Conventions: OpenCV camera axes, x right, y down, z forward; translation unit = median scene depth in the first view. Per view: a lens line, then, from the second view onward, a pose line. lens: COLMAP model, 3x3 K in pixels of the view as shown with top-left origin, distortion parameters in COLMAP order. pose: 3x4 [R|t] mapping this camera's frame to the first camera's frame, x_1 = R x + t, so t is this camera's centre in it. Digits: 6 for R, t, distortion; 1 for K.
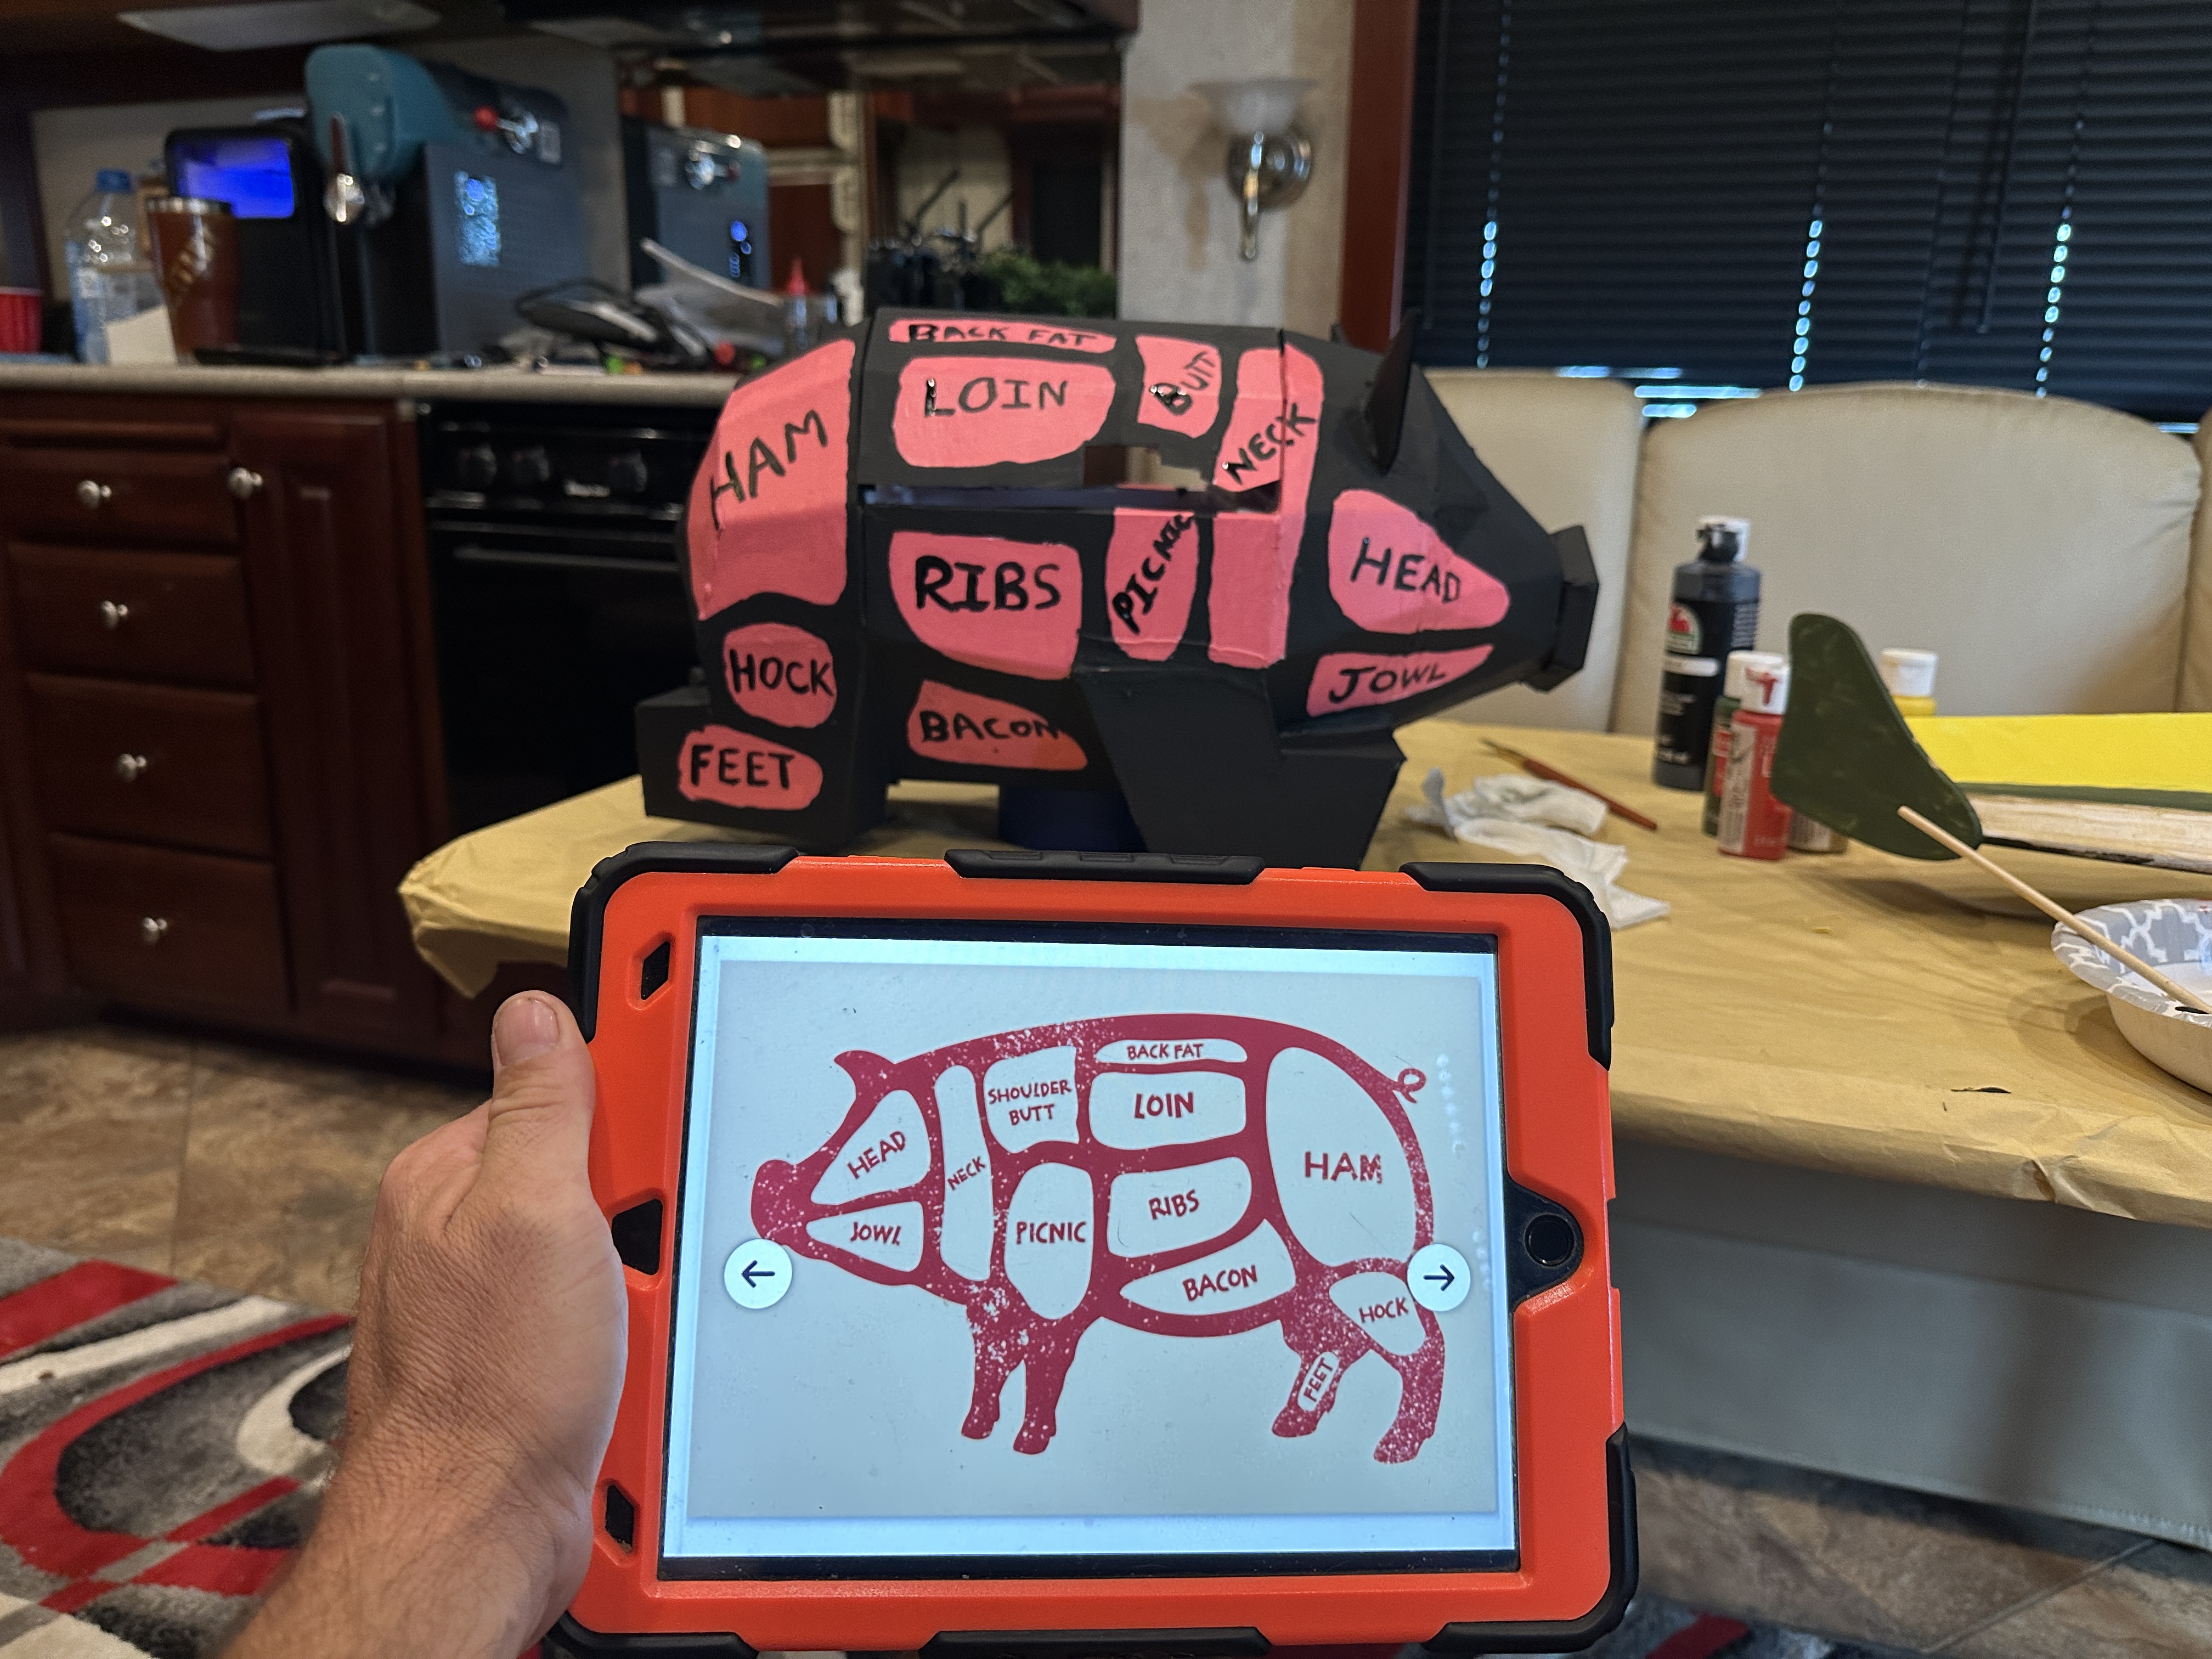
lens RADIAL K [[1569.0, 0, 1108.5], [0, 1569.0, 838.3], [0, 0, 1]] dist [0.138261, -0.215853]
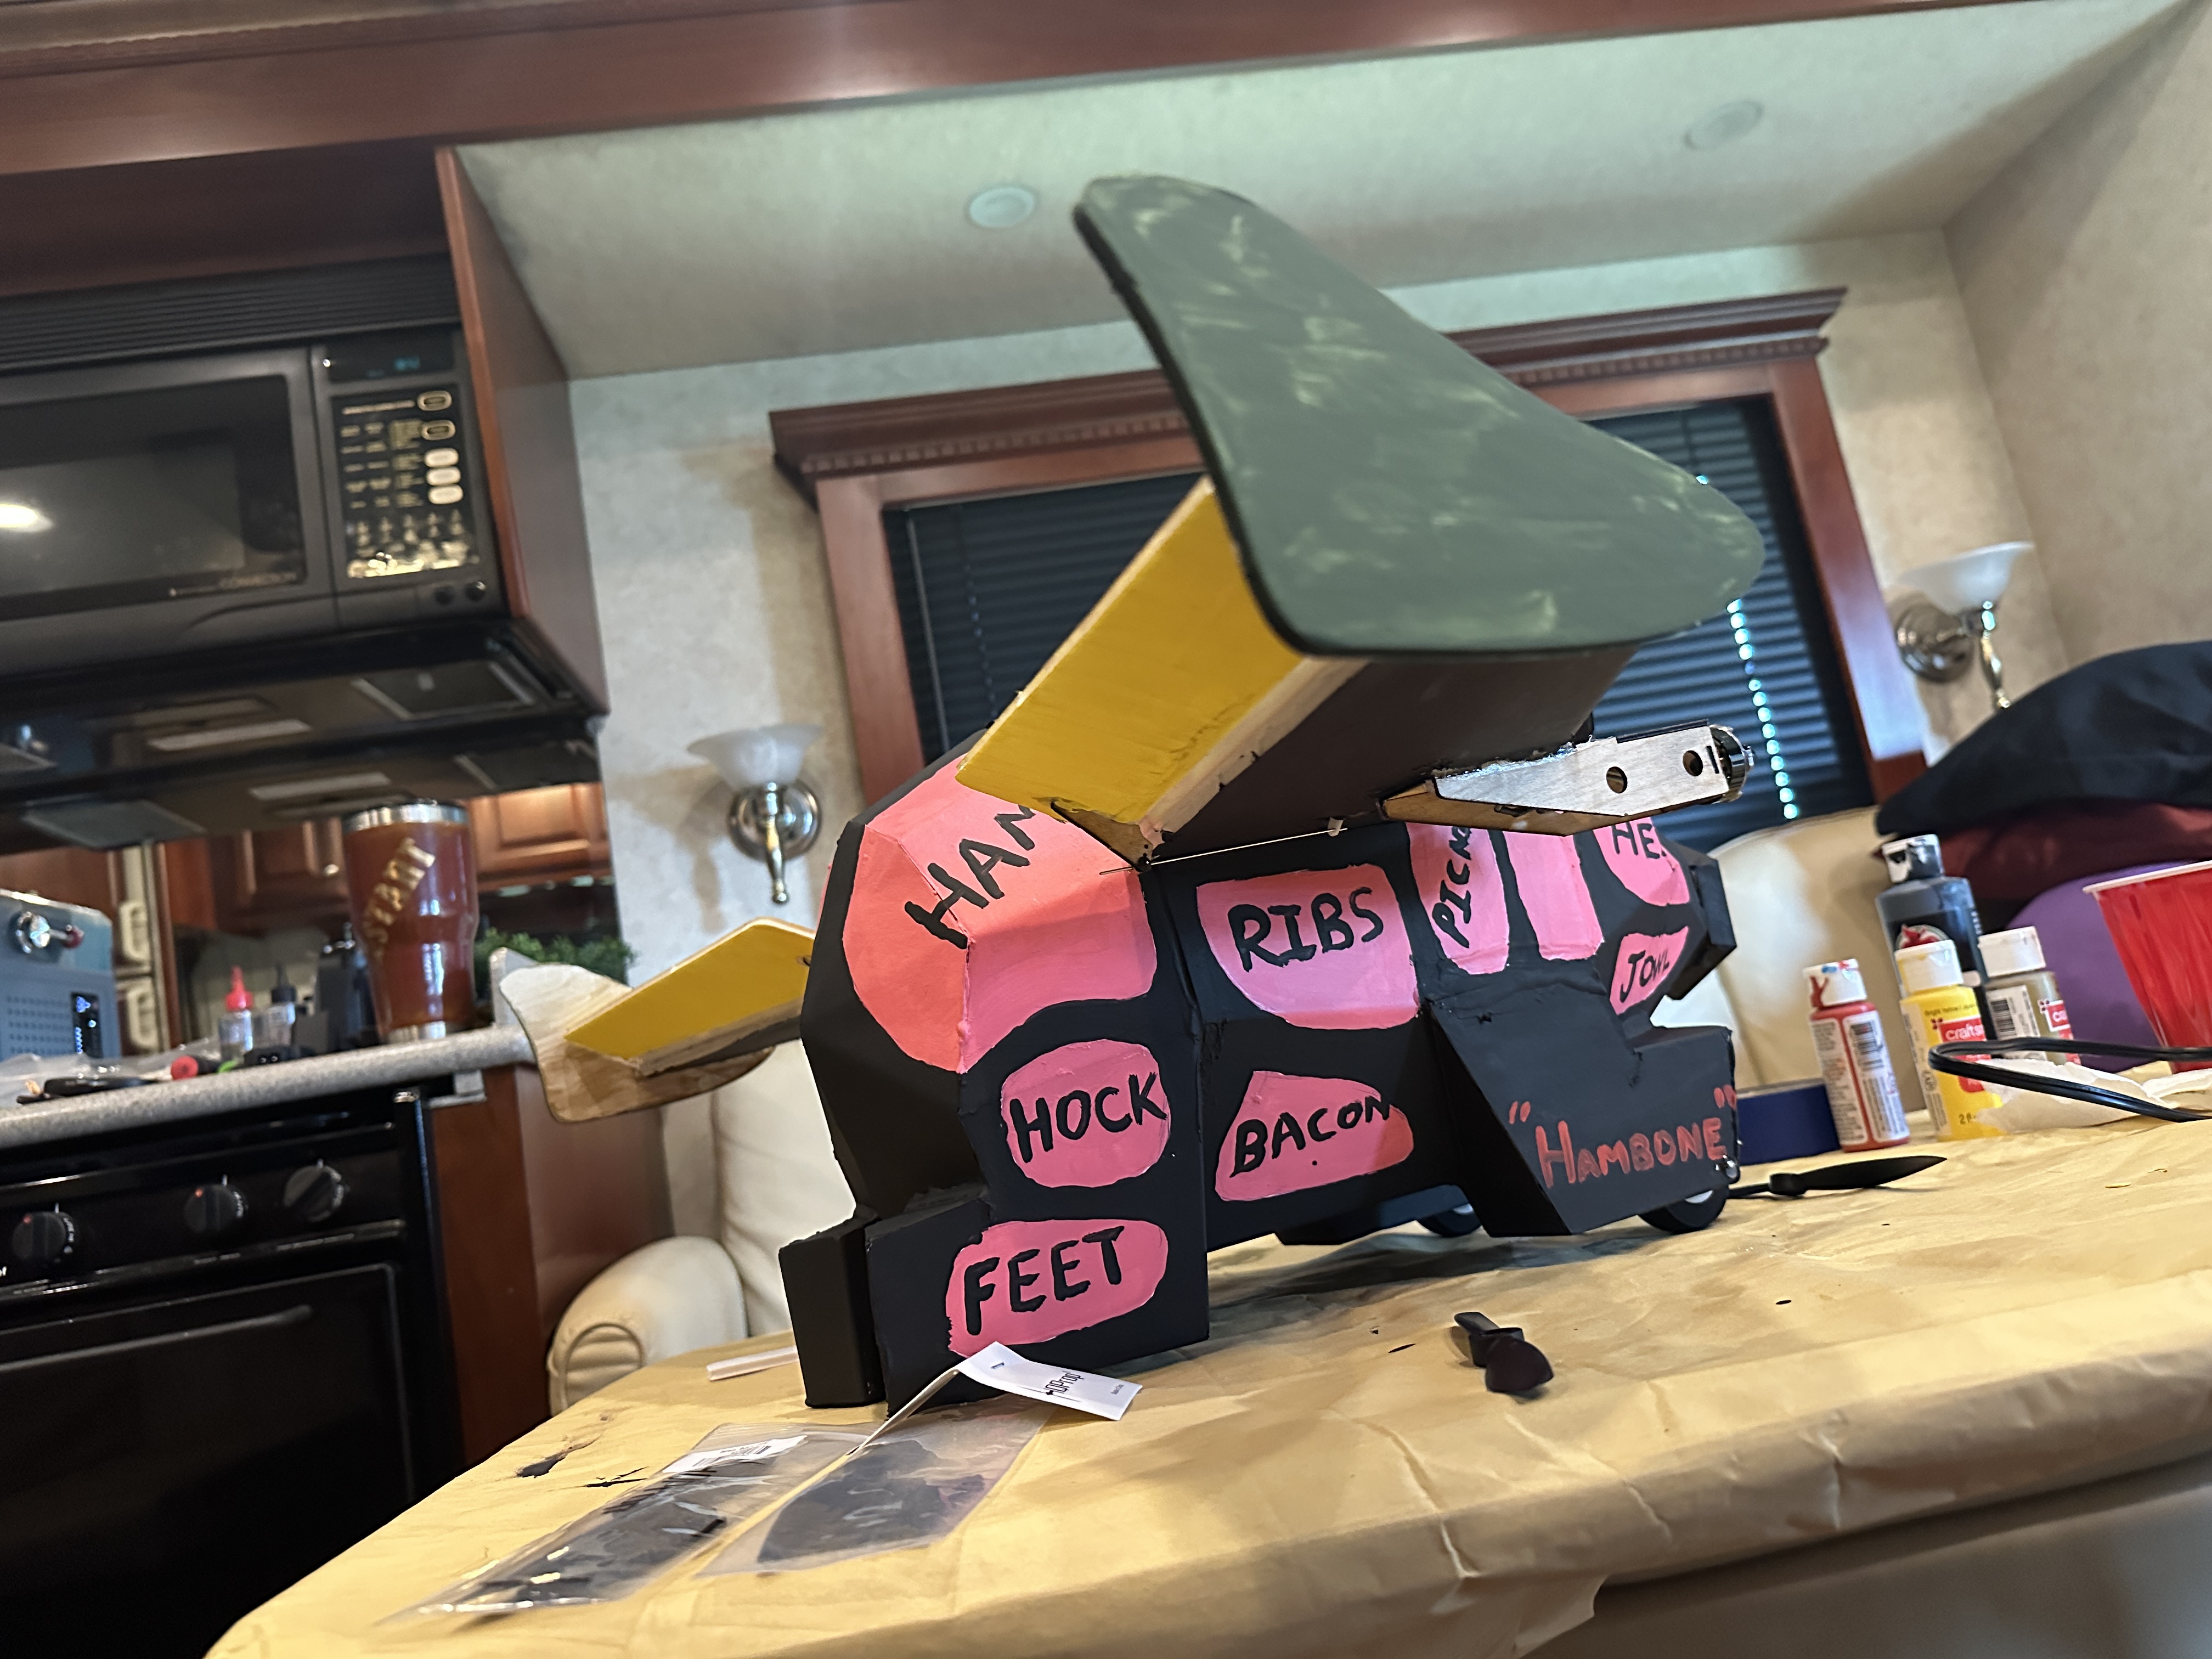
lens RADIAL K [[1569.0, 0, 1108.5], [0, 1569.0, 838.3], [0, 0, 1]] dist [0.138261, -0.215853]
pose [[0.856201, -0.157919, 0.491916, -0.541217], [0.371553, 0.849794, -0.373897, 0.064504], [-0.358982, 0.502904, 0.786270, 0.362003]]
